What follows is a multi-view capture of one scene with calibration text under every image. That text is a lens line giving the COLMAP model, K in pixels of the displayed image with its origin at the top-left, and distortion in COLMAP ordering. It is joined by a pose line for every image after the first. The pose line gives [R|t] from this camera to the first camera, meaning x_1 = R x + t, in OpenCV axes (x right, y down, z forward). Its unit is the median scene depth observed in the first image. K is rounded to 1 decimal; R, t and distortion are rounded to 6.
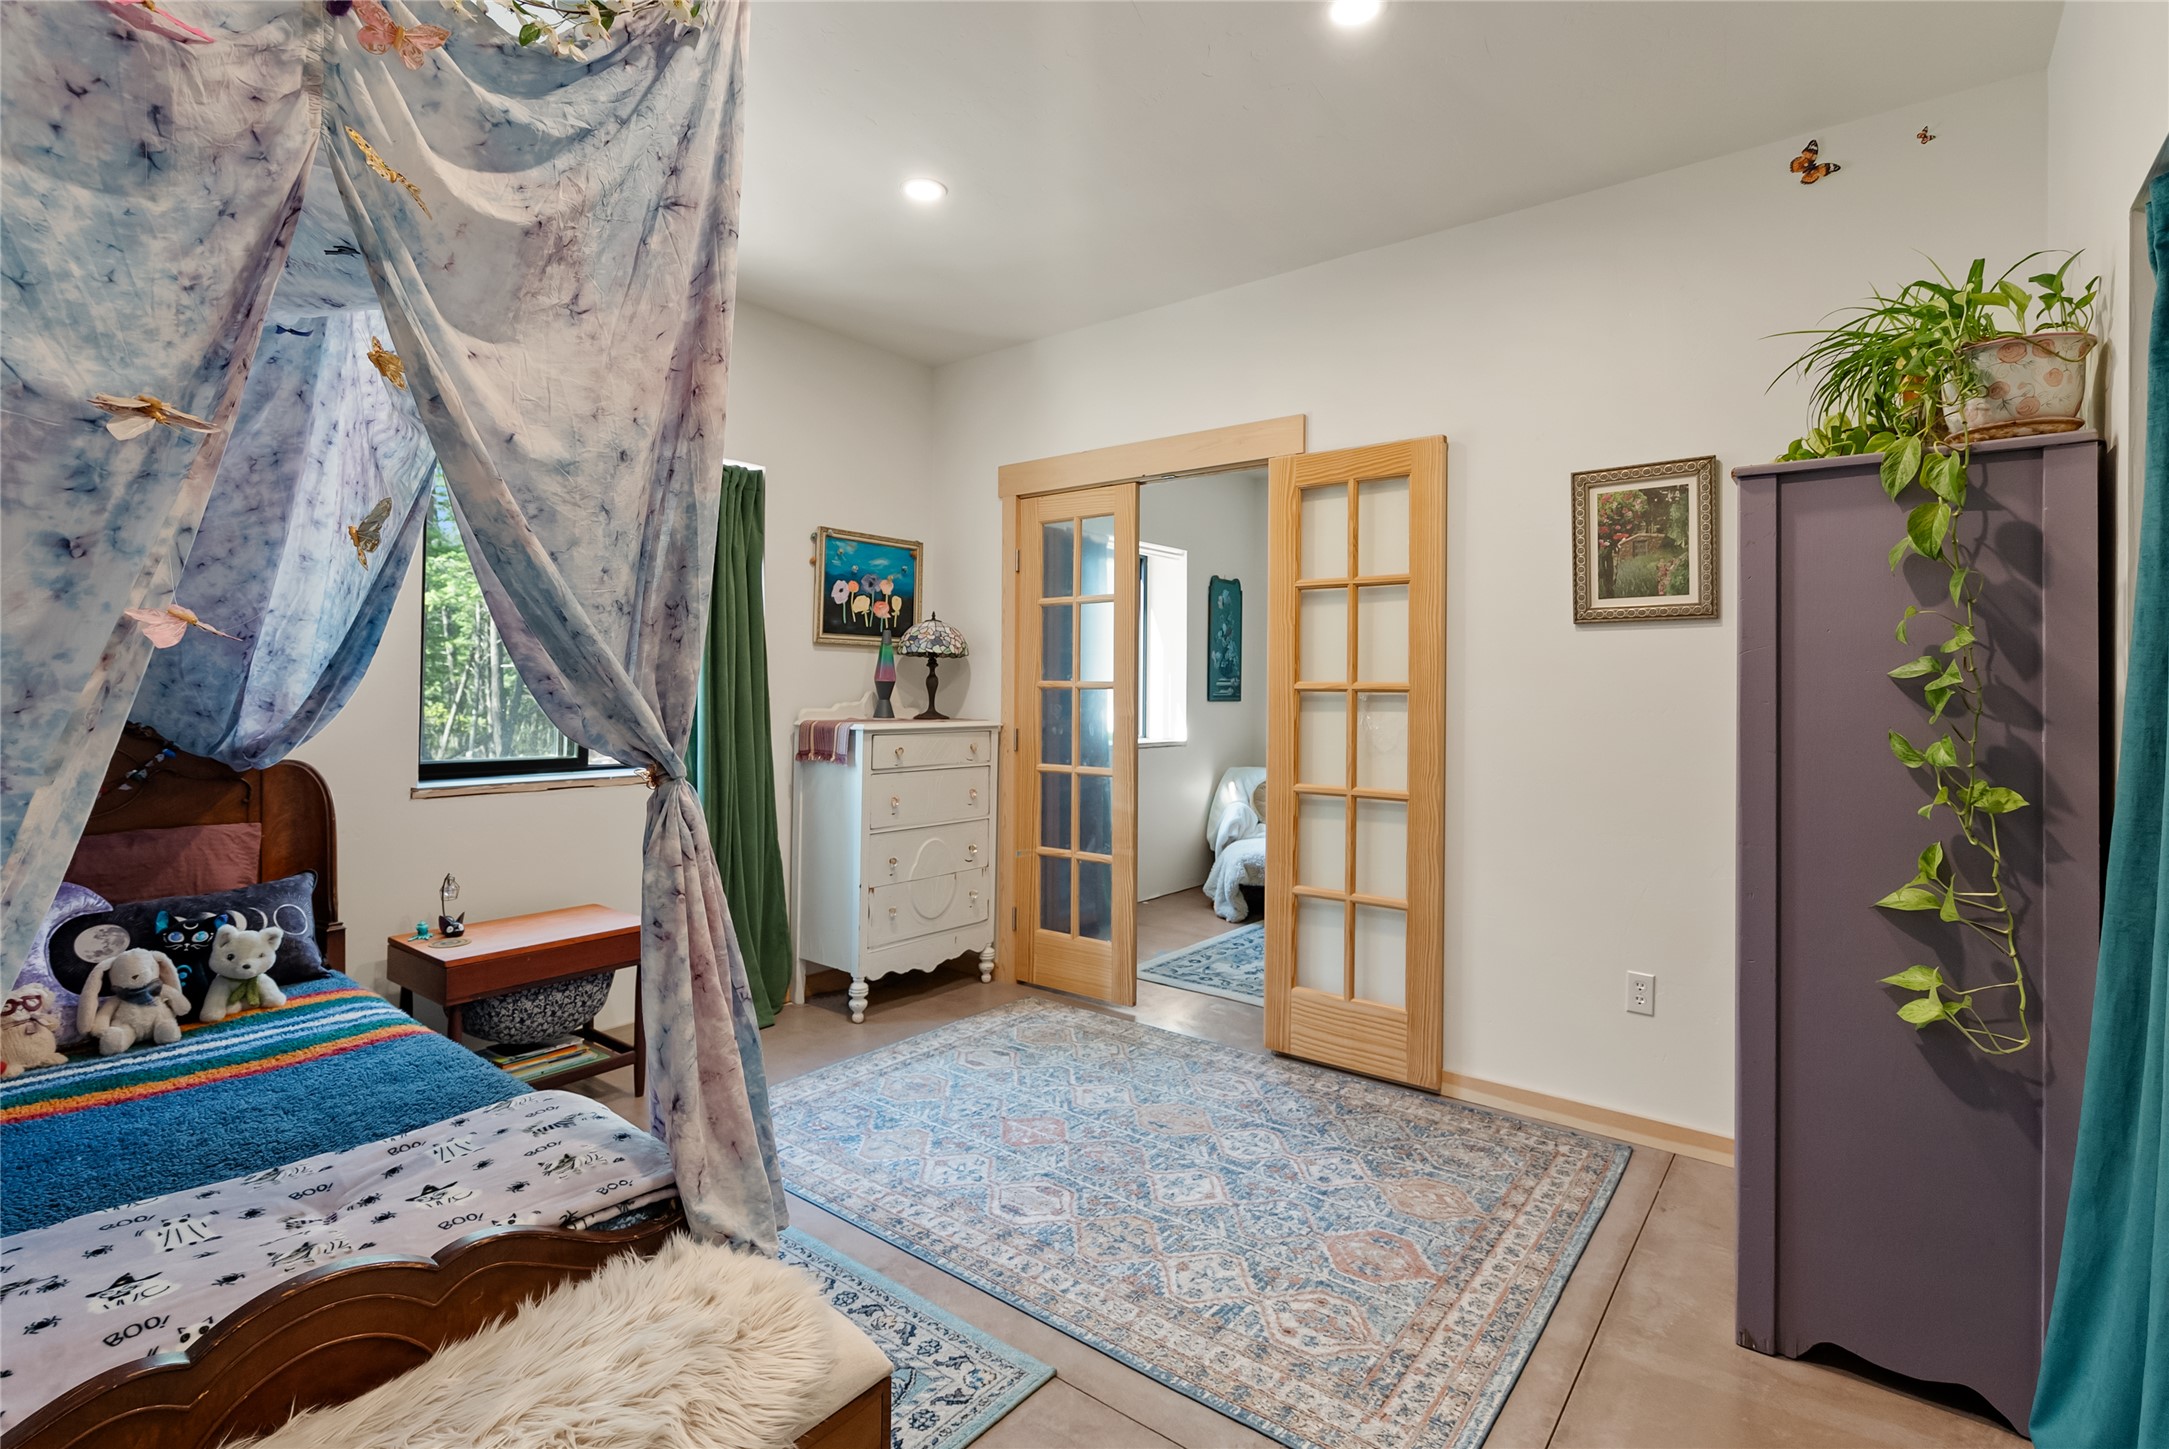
lens RADIAL K [[1008.1, 0, 1078.3], [0, 1008.1, 687.5], [0, 0, 1]] dist [-0.001633, -0.000394]
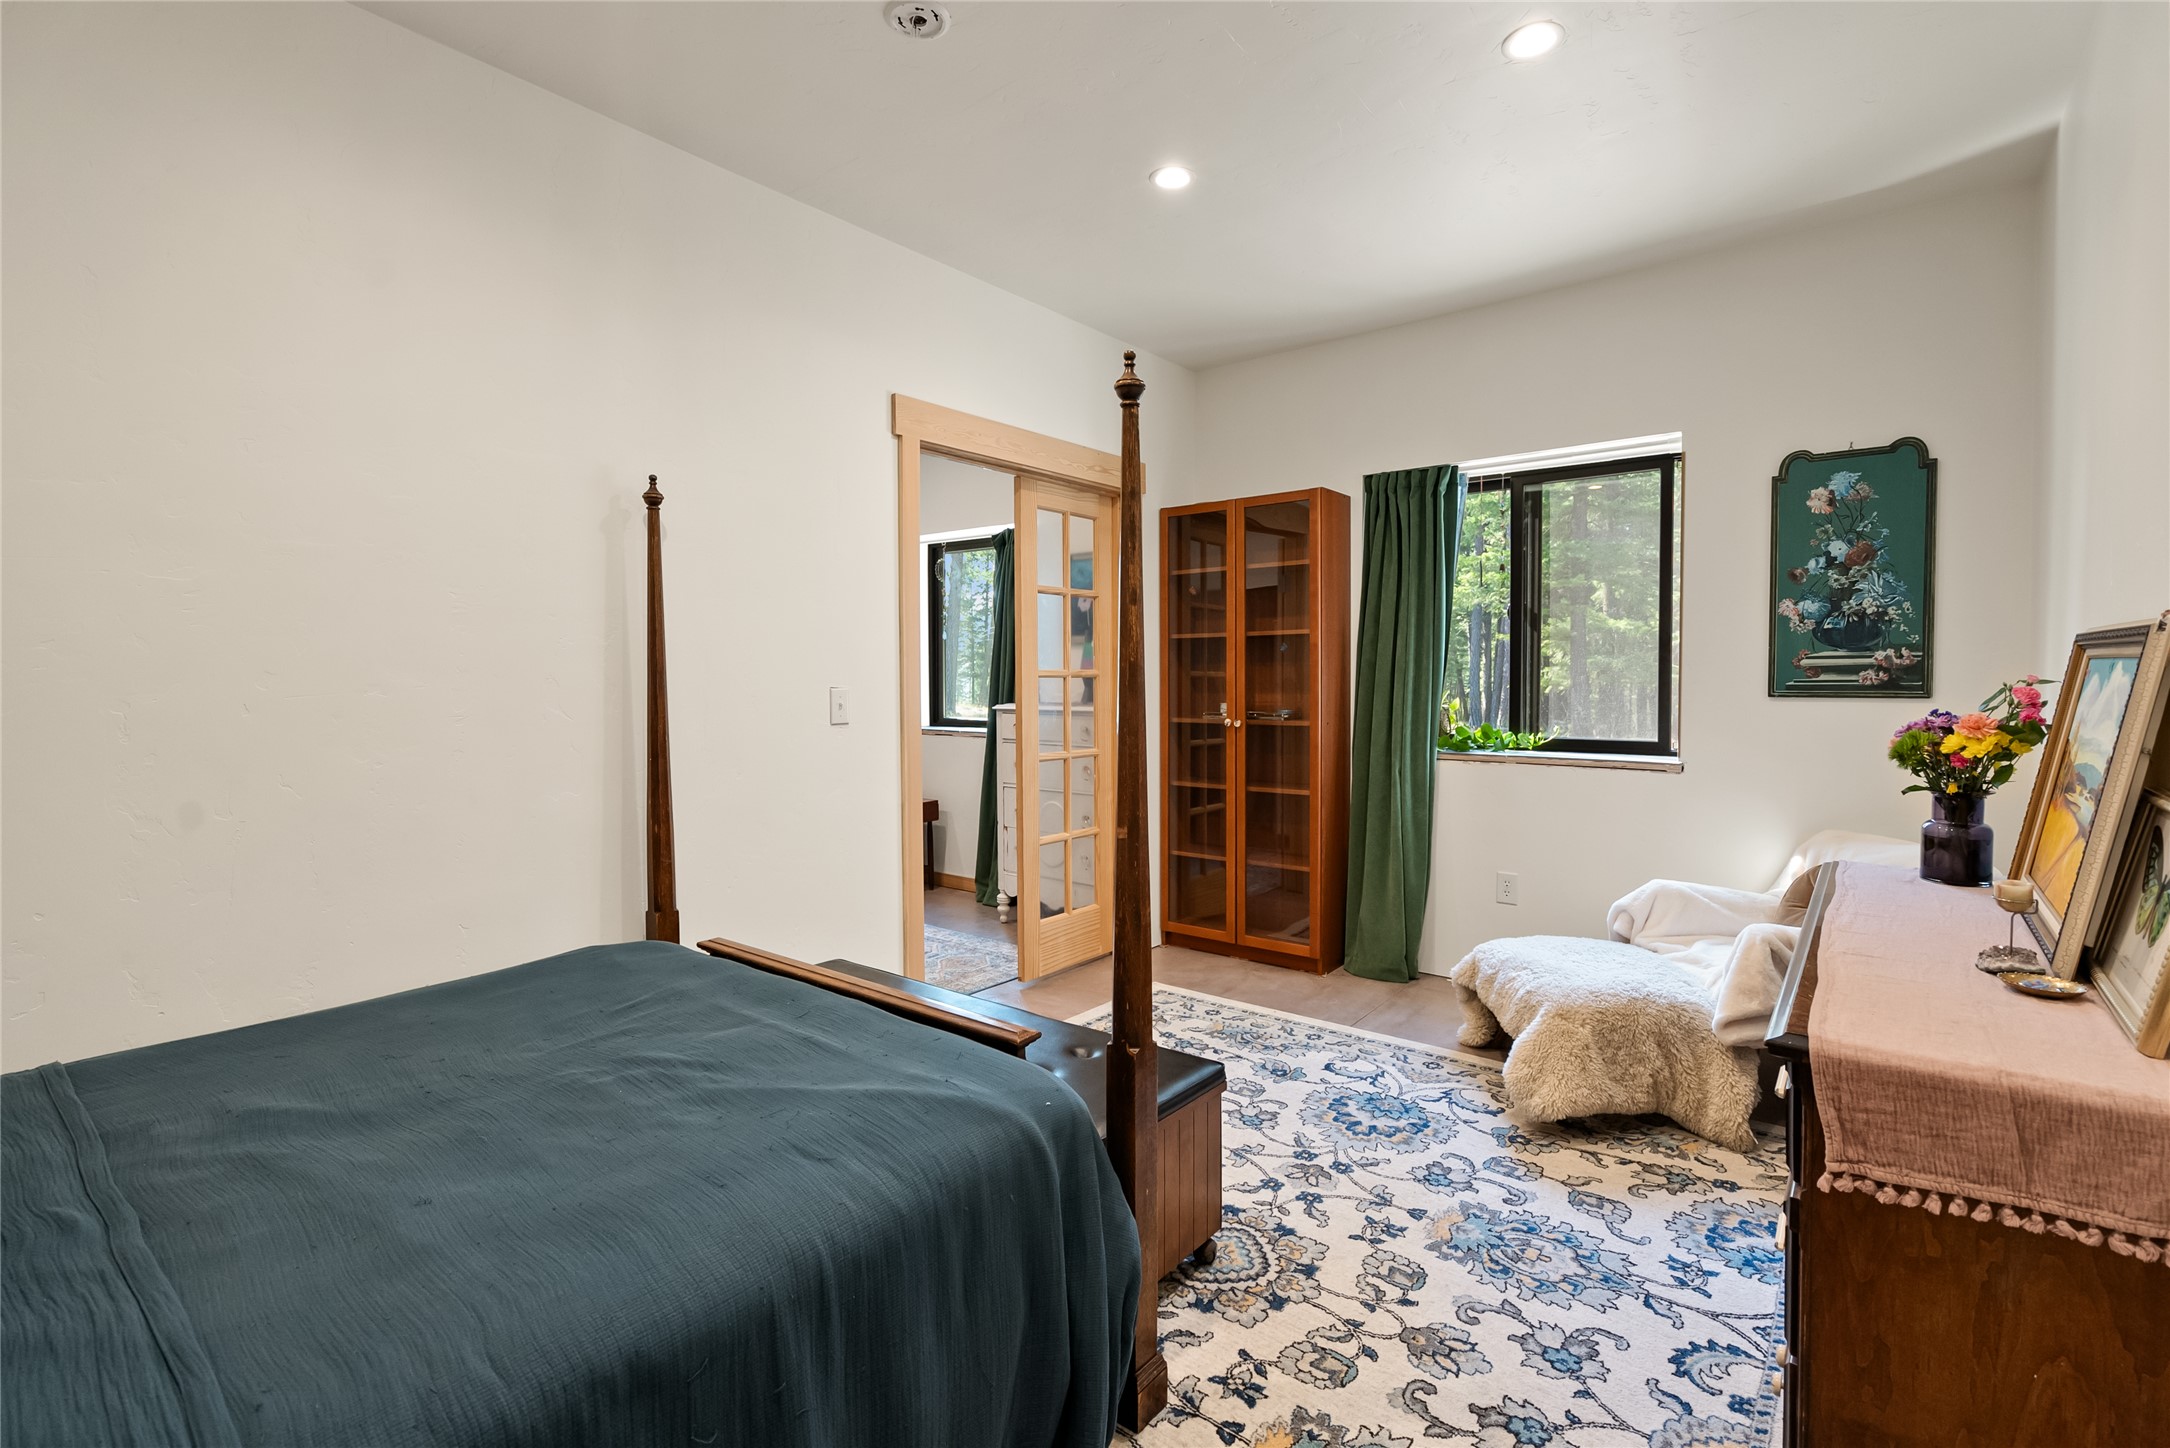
lens RADIAL K [[1008.6, 0, 1078.8], [0, 1008.6, 687.0], [0, 0, 1]] dist [-0.001633, -0.000394]
pose [[-0.005191, 0.010271, -0.999934, 1.606700], [0.009565, 0.999902, 0.010221, 0.000157], [0.999941, -0.009511, -0.005288, 1.561705]]
